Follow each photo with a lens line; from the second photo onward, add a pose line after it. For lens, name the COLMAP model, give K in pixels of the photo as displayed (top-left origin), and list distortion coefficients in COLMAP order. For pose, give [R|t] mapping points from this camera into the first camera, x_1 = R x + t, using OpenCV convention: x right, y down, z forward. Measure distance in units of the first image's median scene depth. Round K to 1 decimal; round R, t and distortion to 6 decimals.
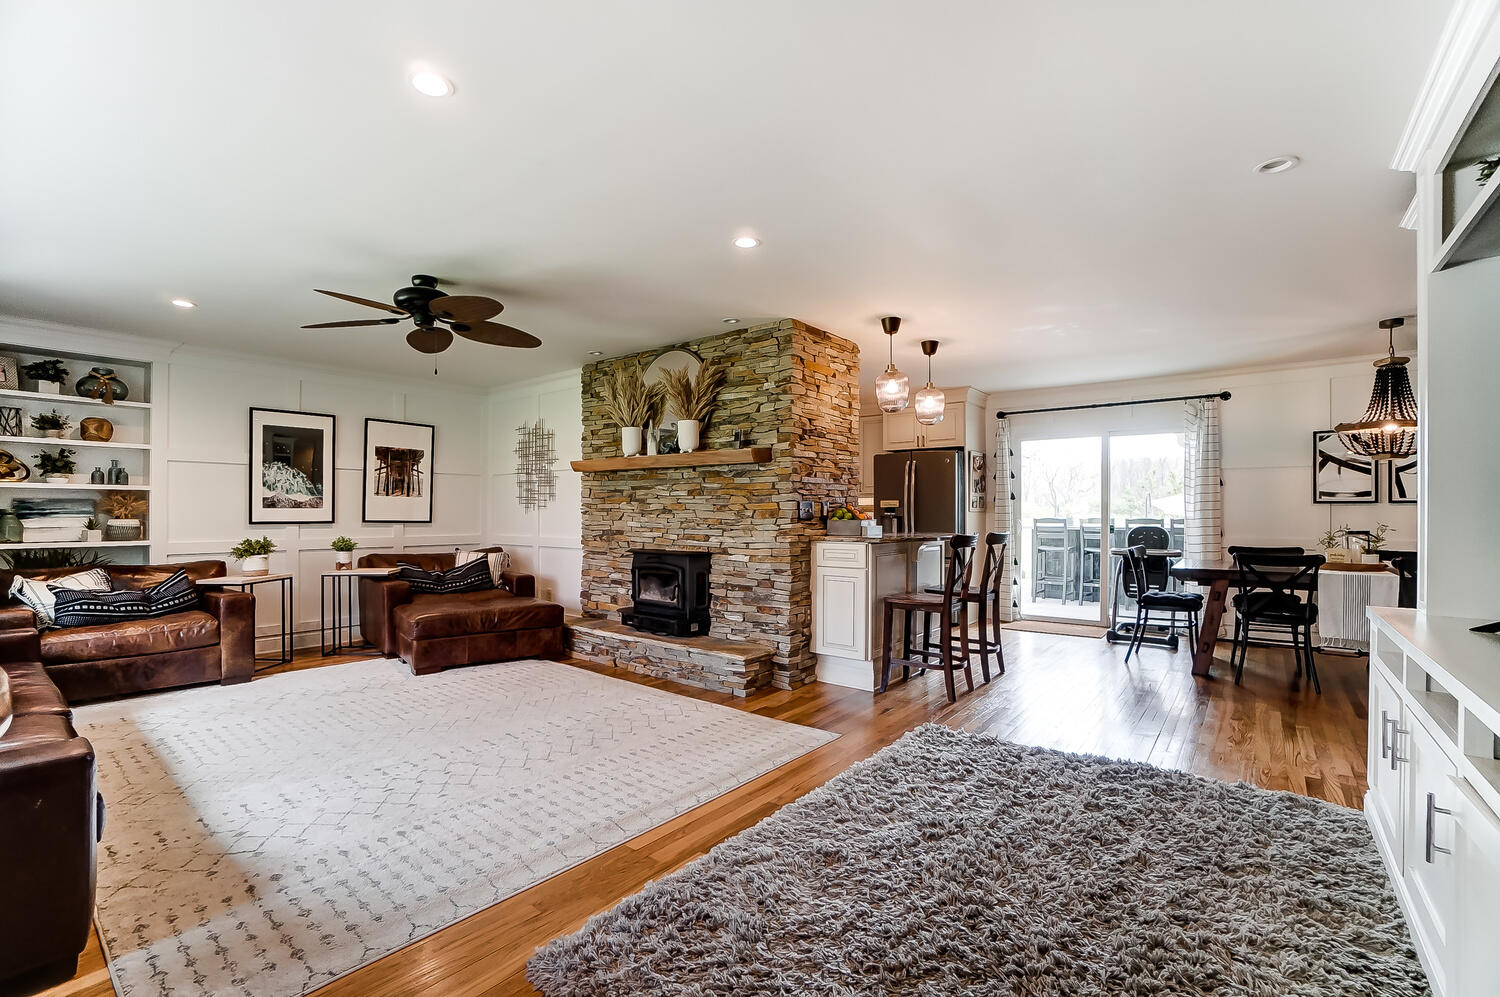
lens RADIAL K [[636.6, 0, 742.6], [0, 636.6, 506.7], [0, 0, 1]] dist [-0.002244, -0.000152]
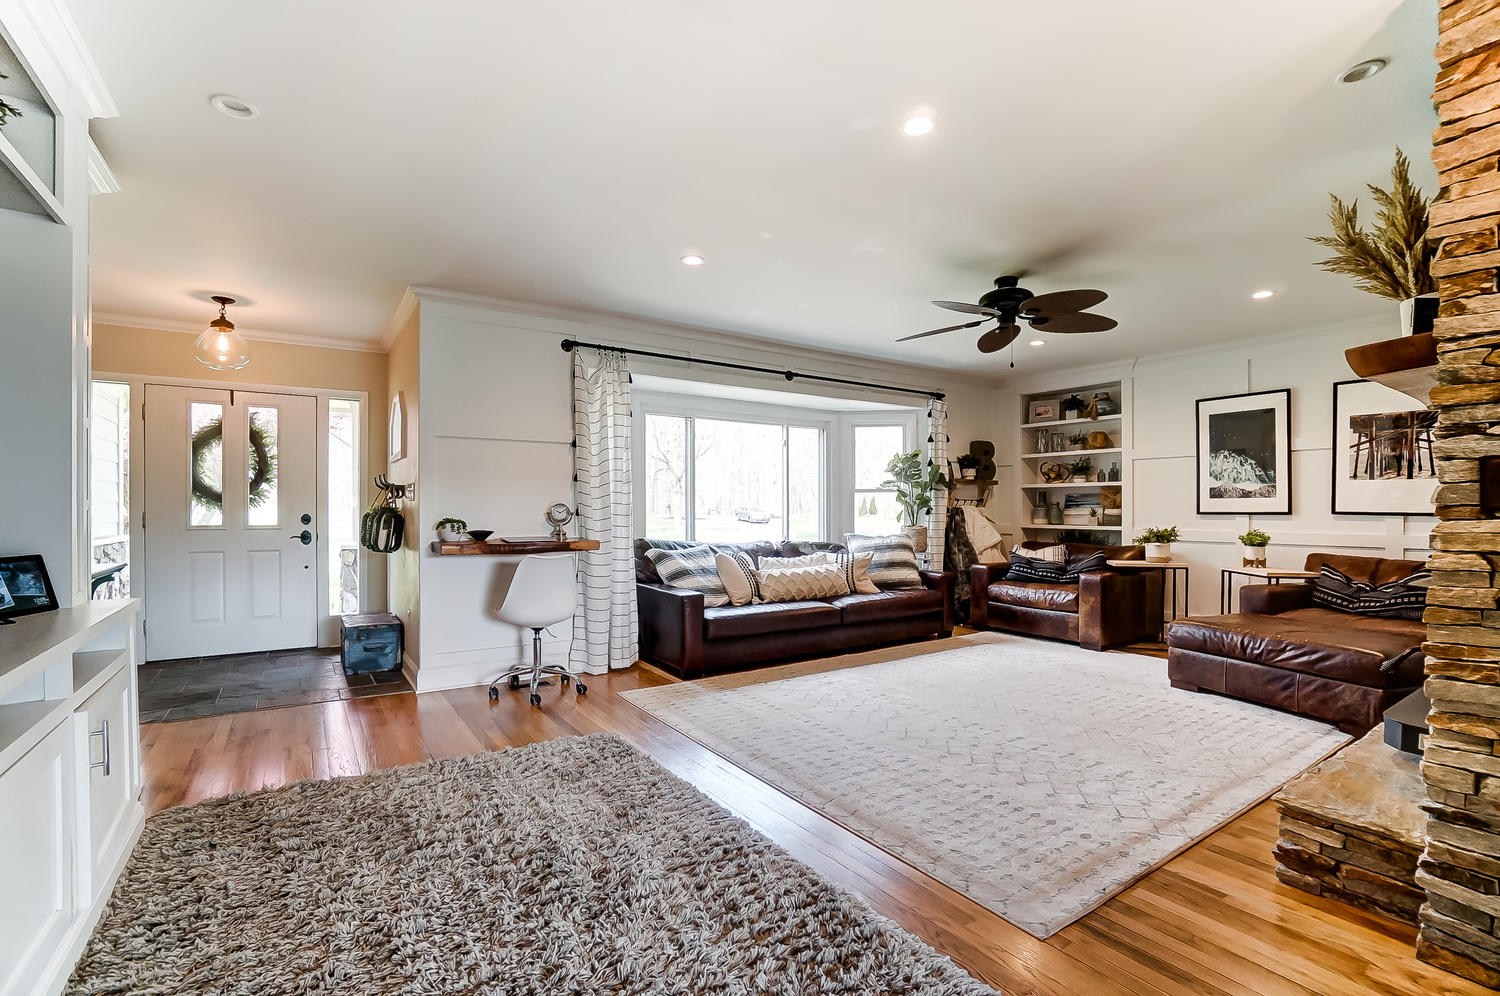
lens RADIAL K [[670.1, 0, 740.8], [0, 670.1, 507.4], [0, 0, 1]] dist [-0.003927, -0.000441]
pose [[-0.240424, 0.000578, -0.970668, 0.438897], [0.013540, 0.999905, -0.002759, 0.009291], [0.970573, -0.013806, -0.240409, 0.534315]]
